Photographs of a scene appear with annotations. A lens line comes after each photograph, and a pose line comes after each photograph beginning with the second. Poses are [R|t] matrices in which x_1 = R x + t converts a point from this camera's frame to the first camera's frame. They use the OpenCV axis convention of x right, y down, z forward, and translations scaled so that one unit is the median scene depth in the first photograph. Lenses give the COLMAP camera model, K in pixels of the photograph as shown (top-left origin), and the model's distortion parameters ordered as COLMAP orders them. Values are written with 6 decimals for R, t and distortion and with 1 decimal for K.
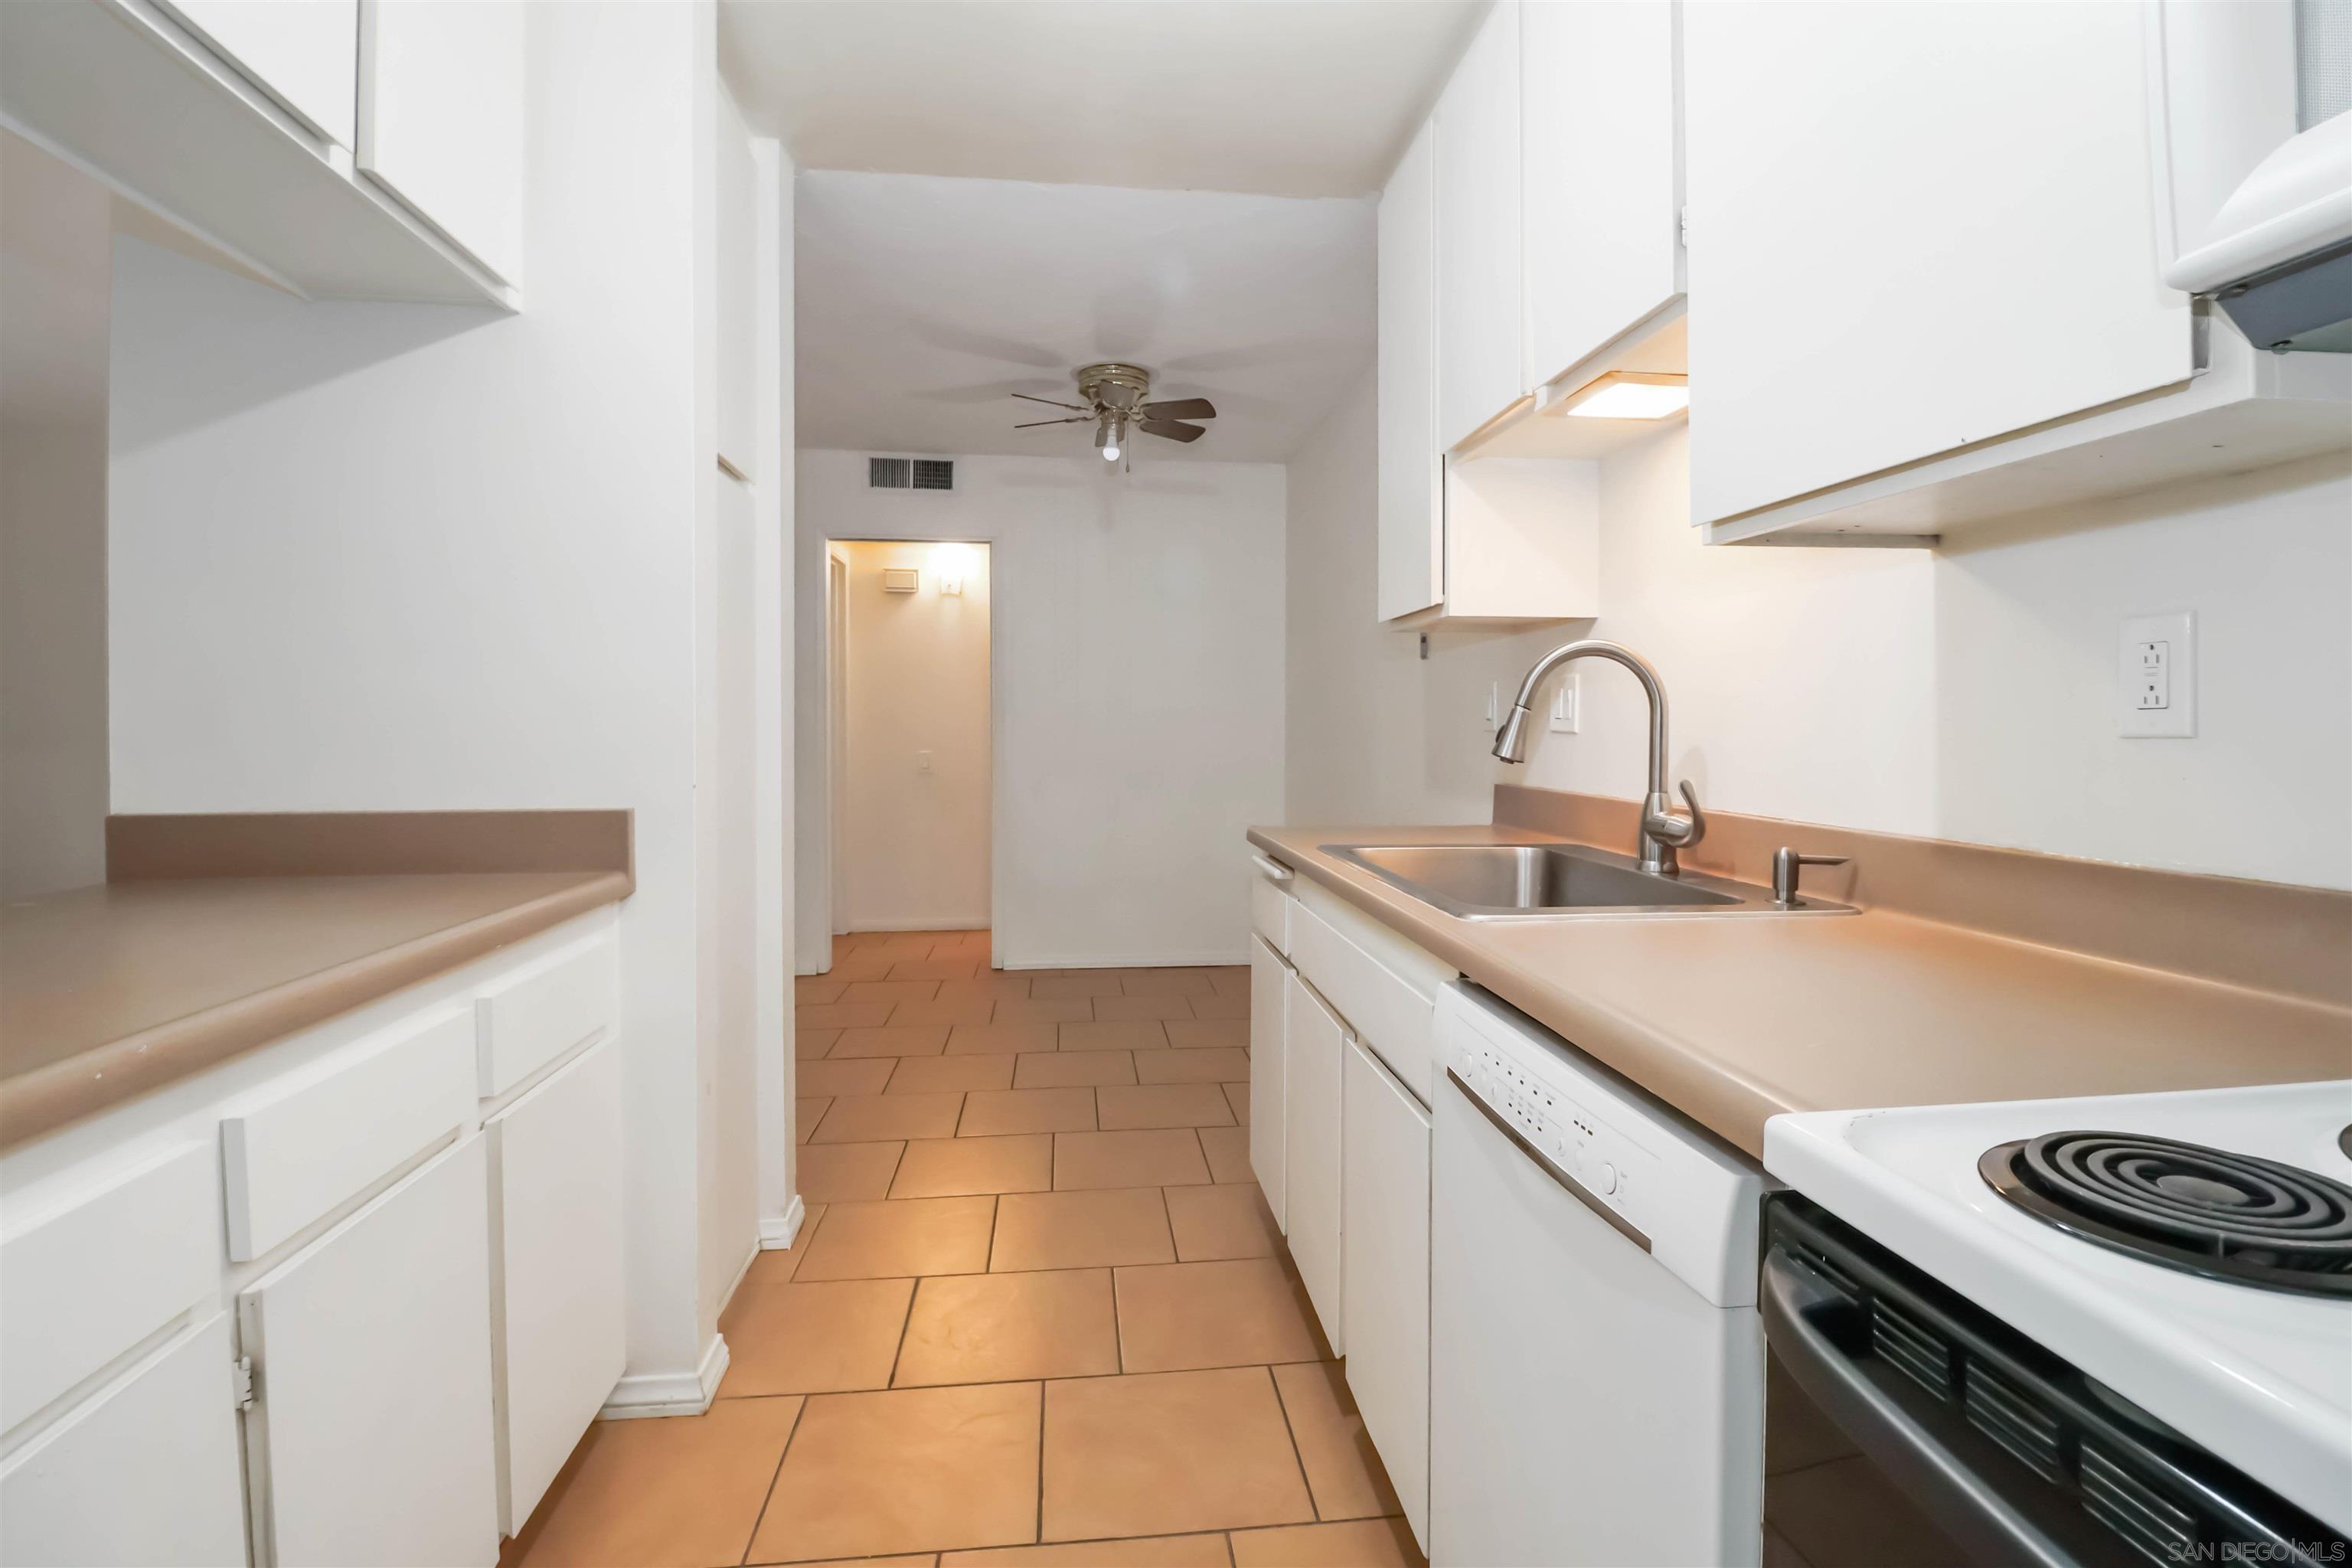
lens RADIAL K [[1115.5, 0, 1188.0], [0, 1115.5, 718.9], [0, 0, 1]] dist [-0.000372, -0.010839]
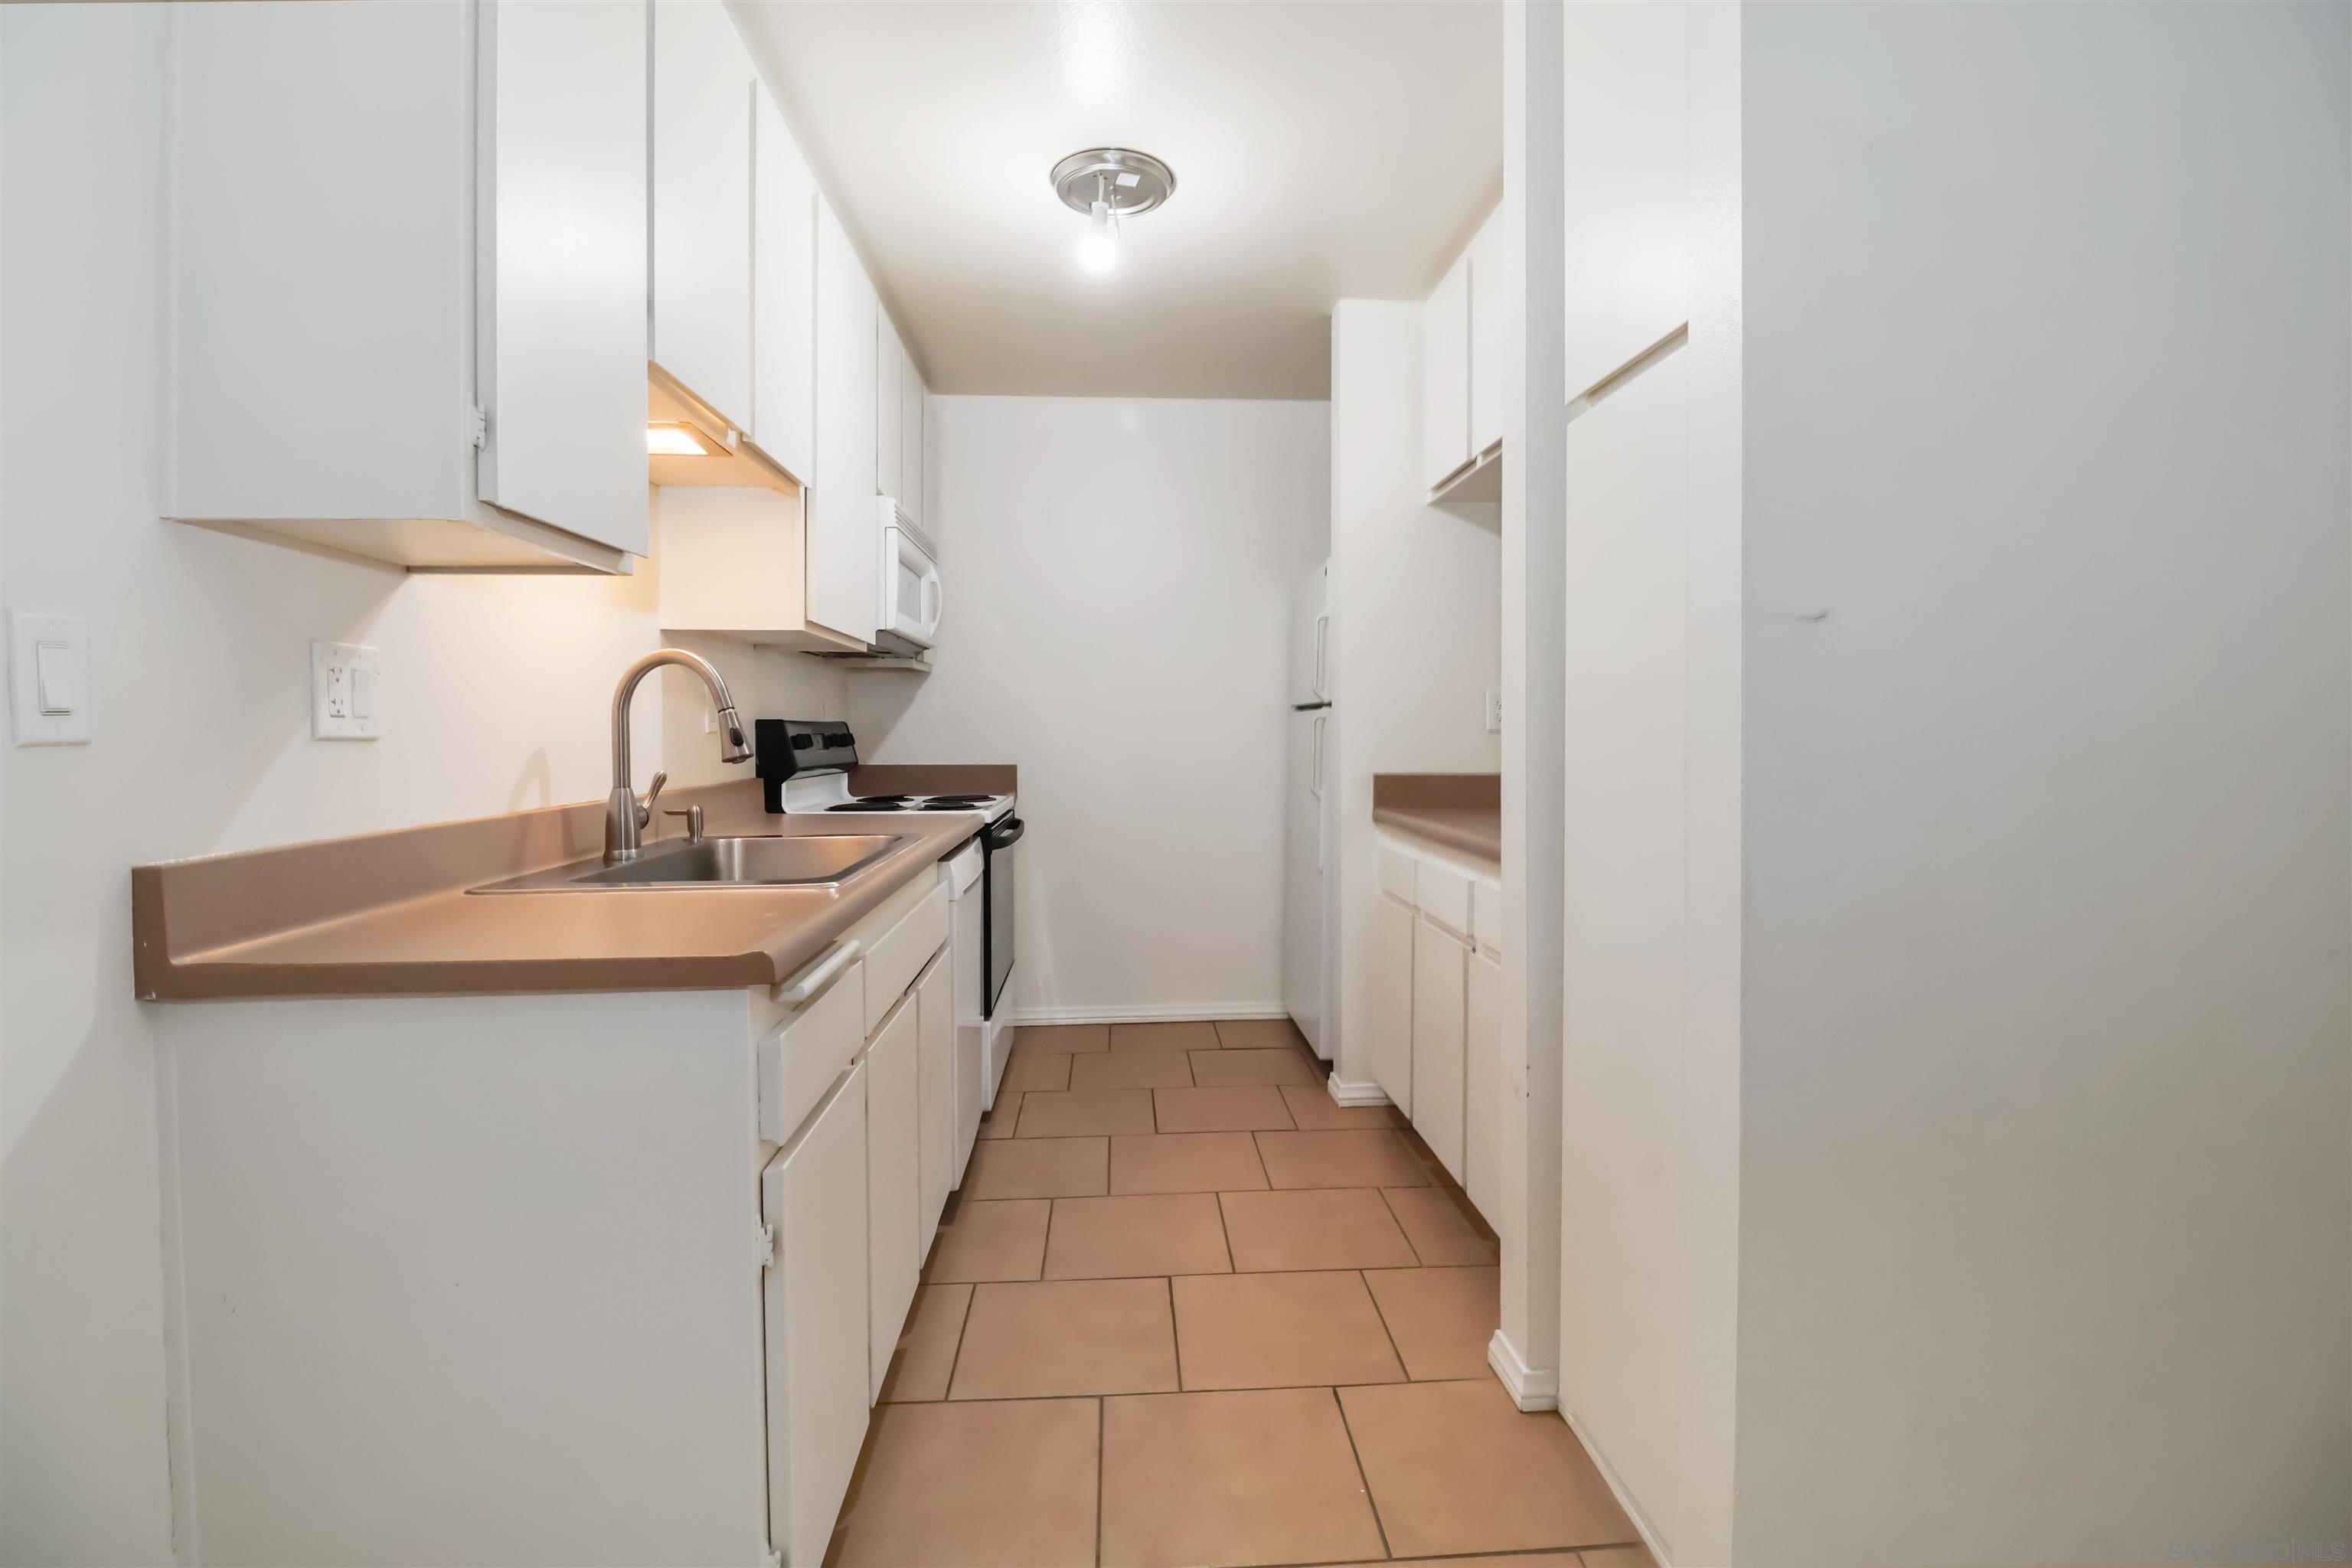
lens RADIAL K [[1115.5, 0, 1188.0], [0, 1115.5, 718.9], [0, 0, 1]] dist [-0.000372, -0.010839]
pose [[-0.999770, 0.001243, 0.021402, -0.171343], [0.000993, 0.999931, -0.011684, 0.010640], [-0.021415, -0.011660, -0.999703, 2.160529]]
